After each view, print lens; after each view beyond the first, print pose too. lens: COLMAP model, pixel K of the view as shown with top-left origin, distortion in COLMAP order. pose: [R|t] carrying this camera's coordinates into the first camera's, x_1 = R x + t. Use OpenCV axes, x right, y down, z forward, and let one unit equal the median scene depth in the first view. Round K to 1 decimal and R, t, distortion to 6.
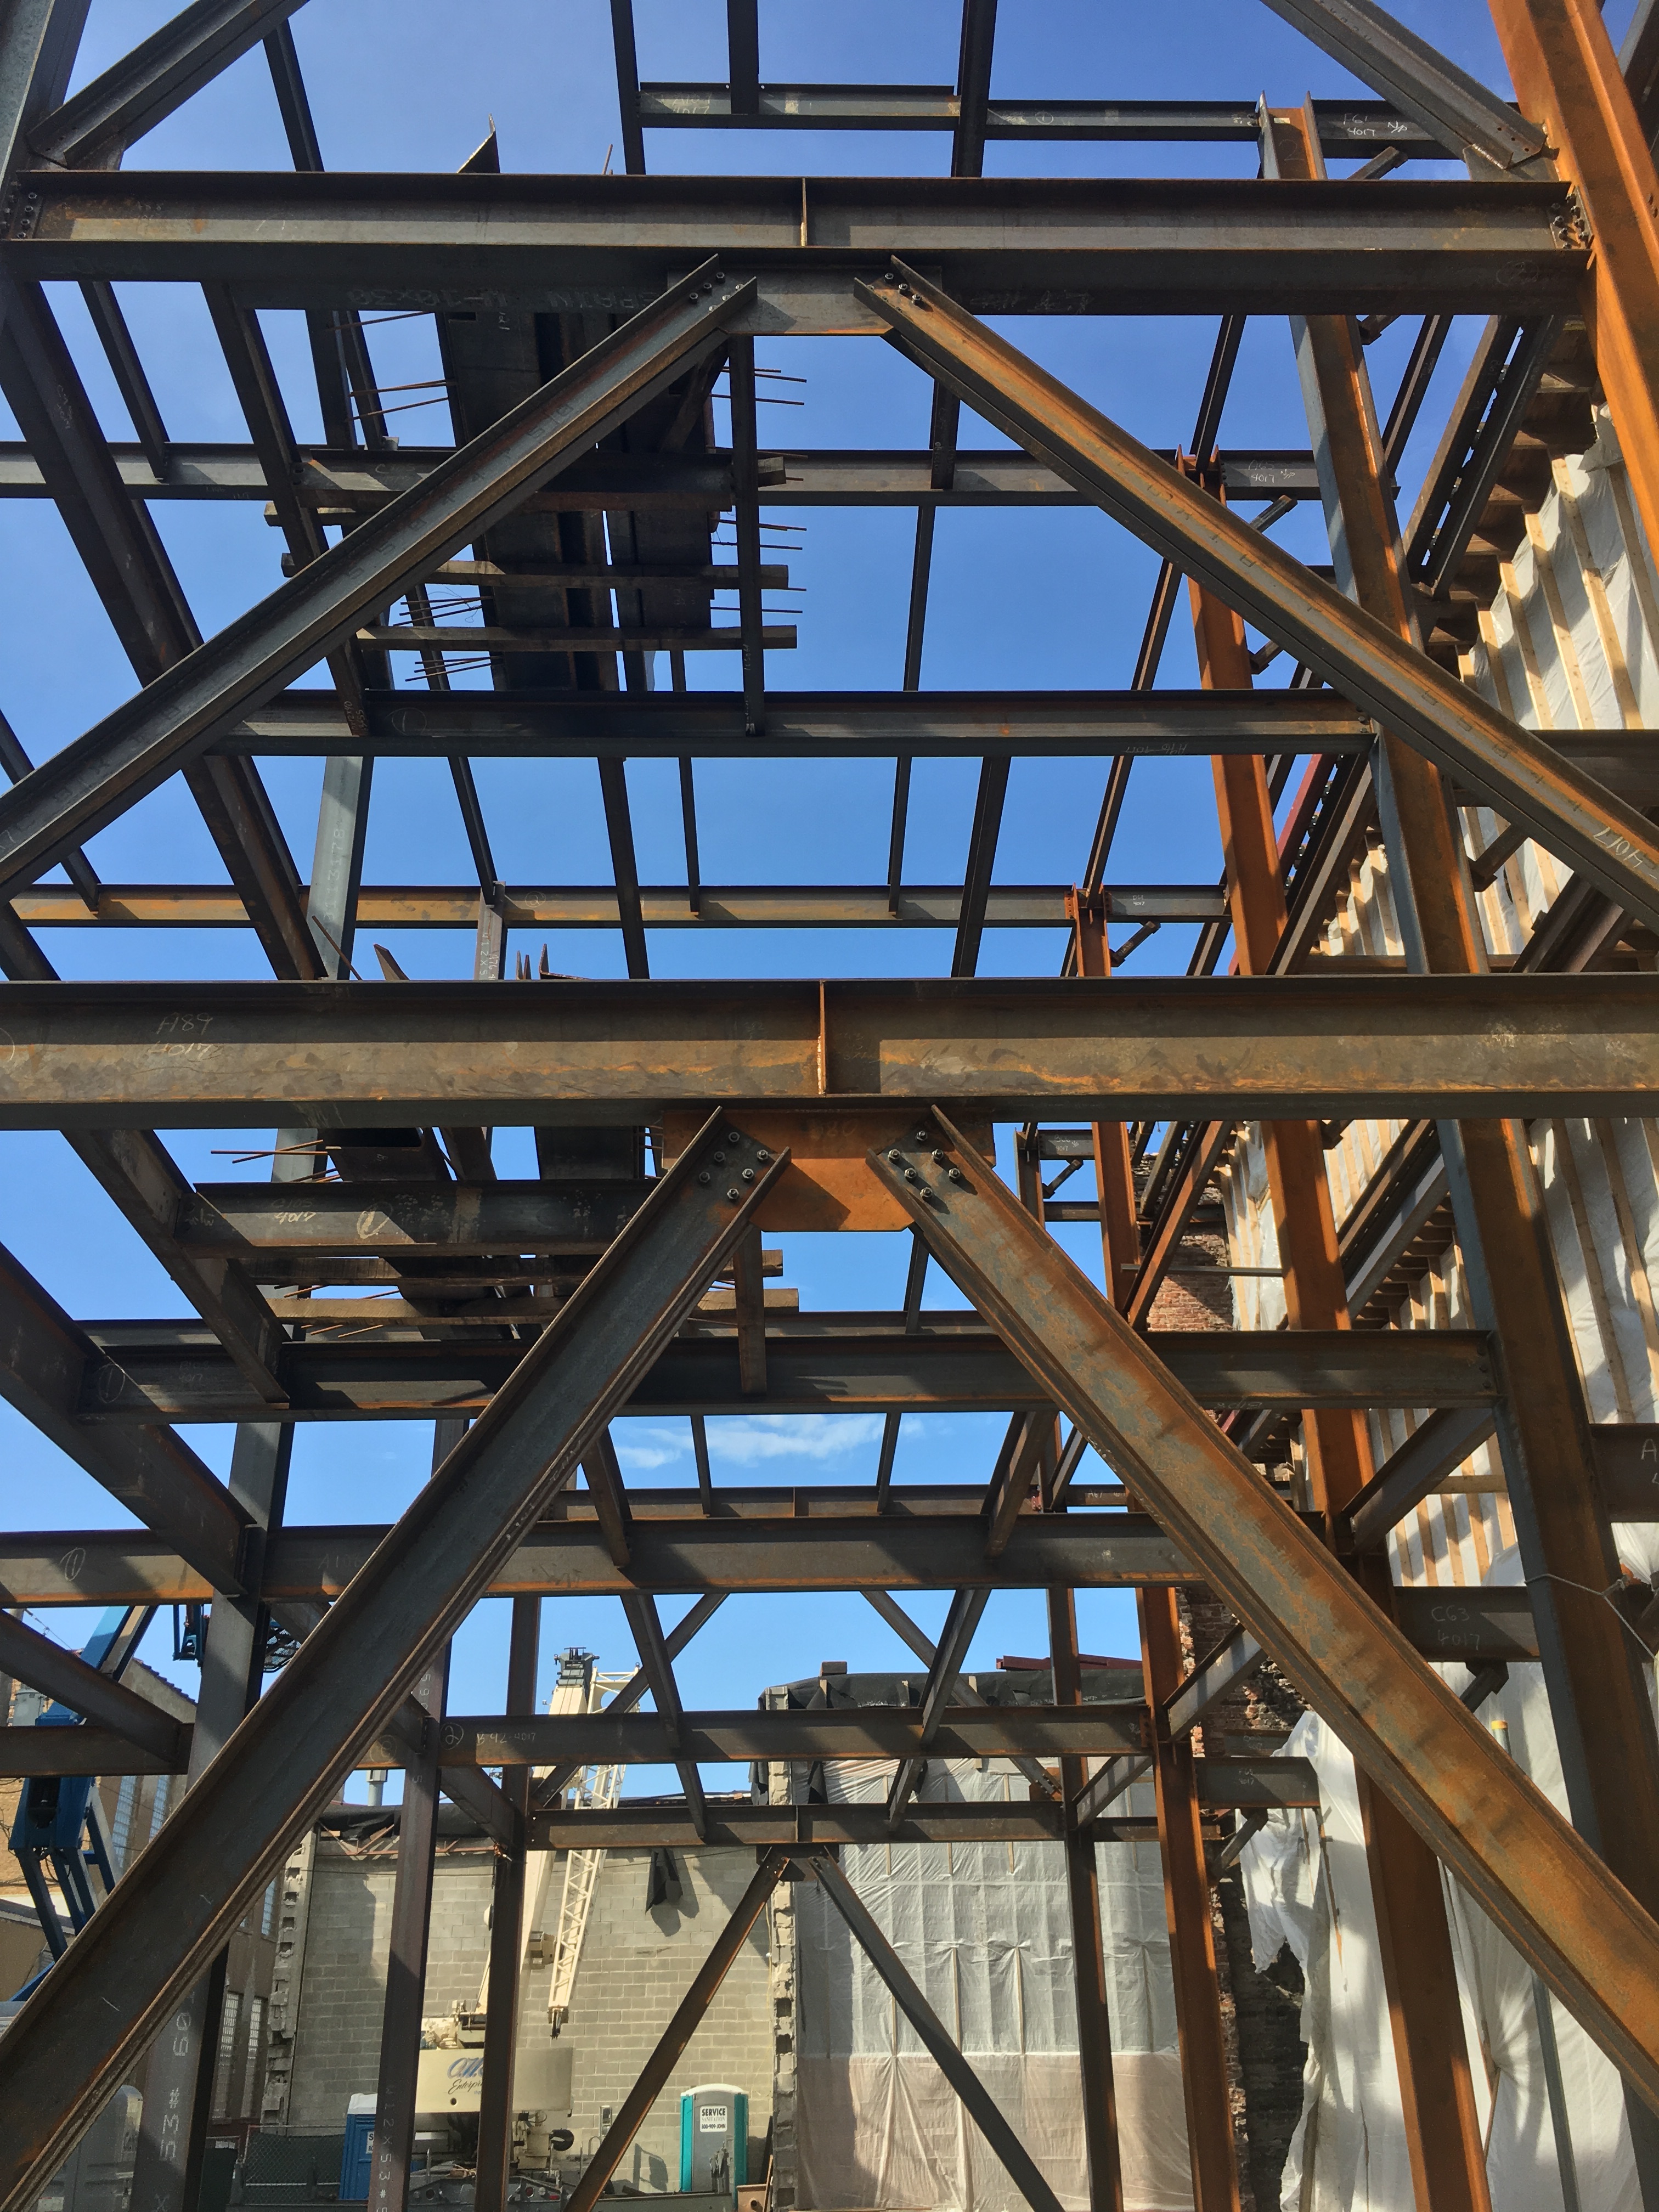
lens RADIAL K [[1878.3, 0, 835.5], [0, 1878.3, 1095.6], [0, 0, 1]] dist [0.090877, -0.128710]
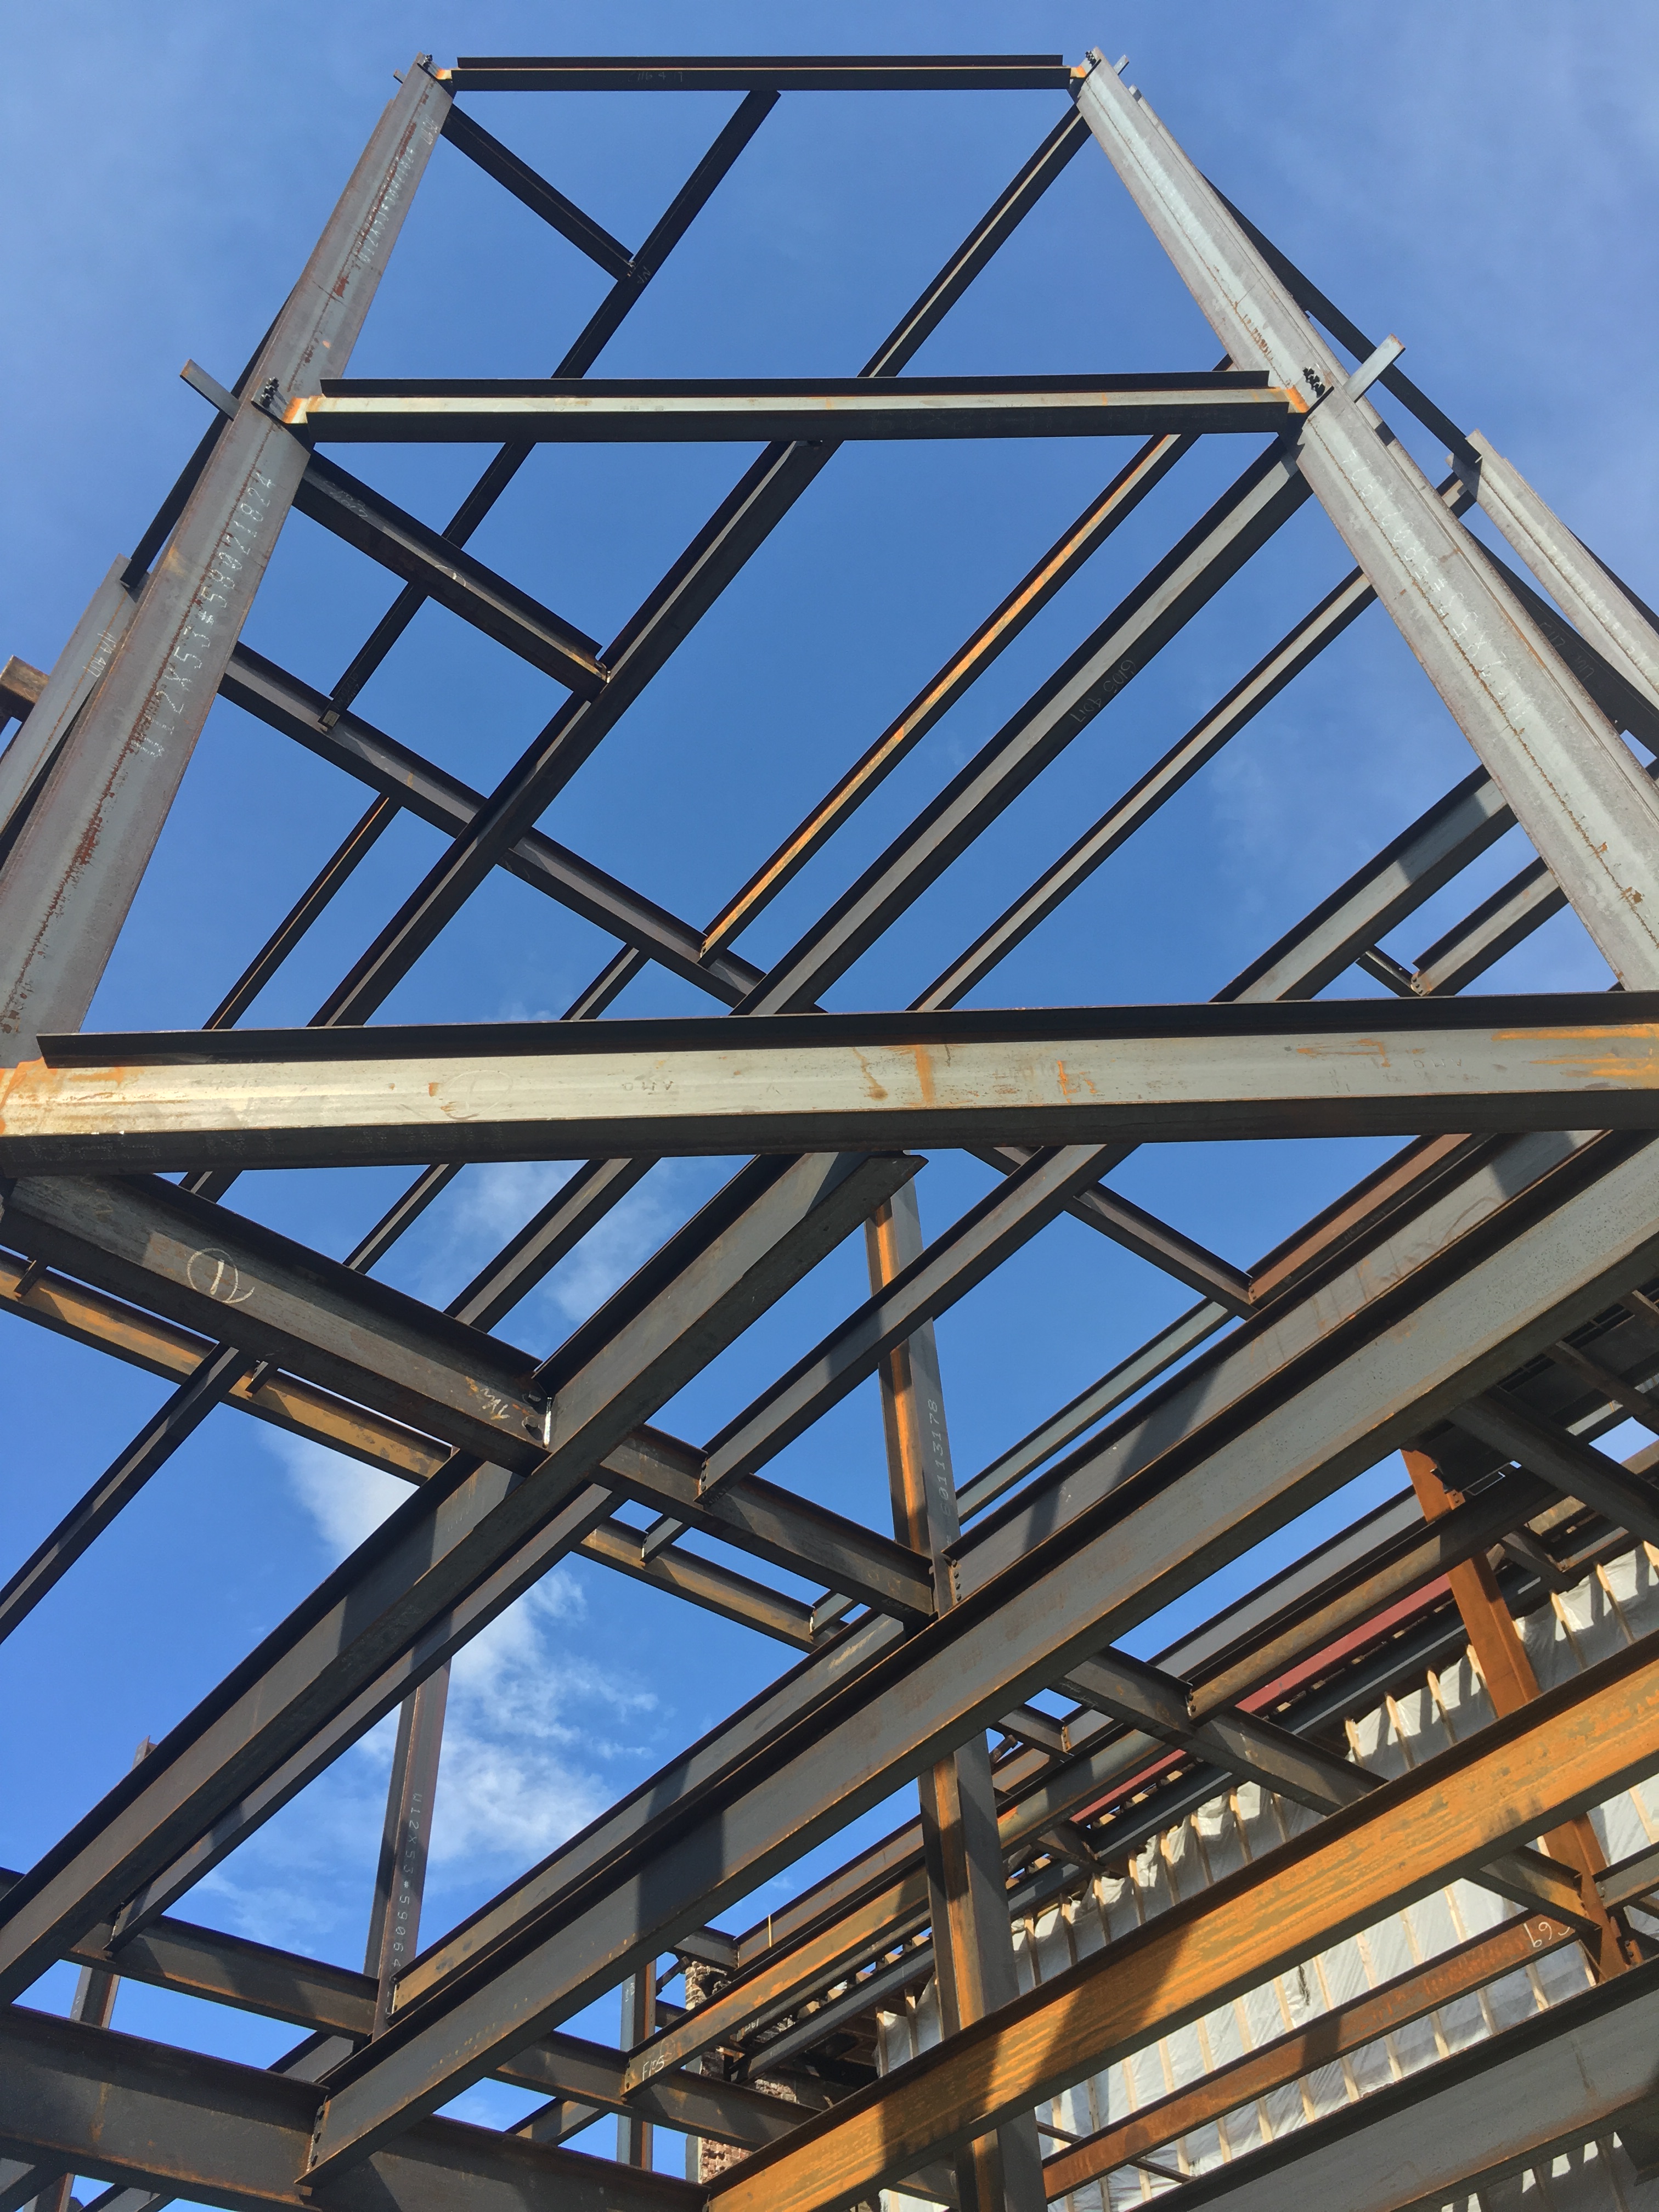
lens RADIAL K [[1878.3, 0, 835.5], [0, 1878.3, 1095.6], [0, 0, 1]] dist [0.090877, -0.128710]
pose [[0.786682, 0.460832, 0.410809, -0.868450], [-0.254862, 0.848504, -0.463774, 0.203140], [-0.562295, 0.260143, 0.784952, 0.324461]]
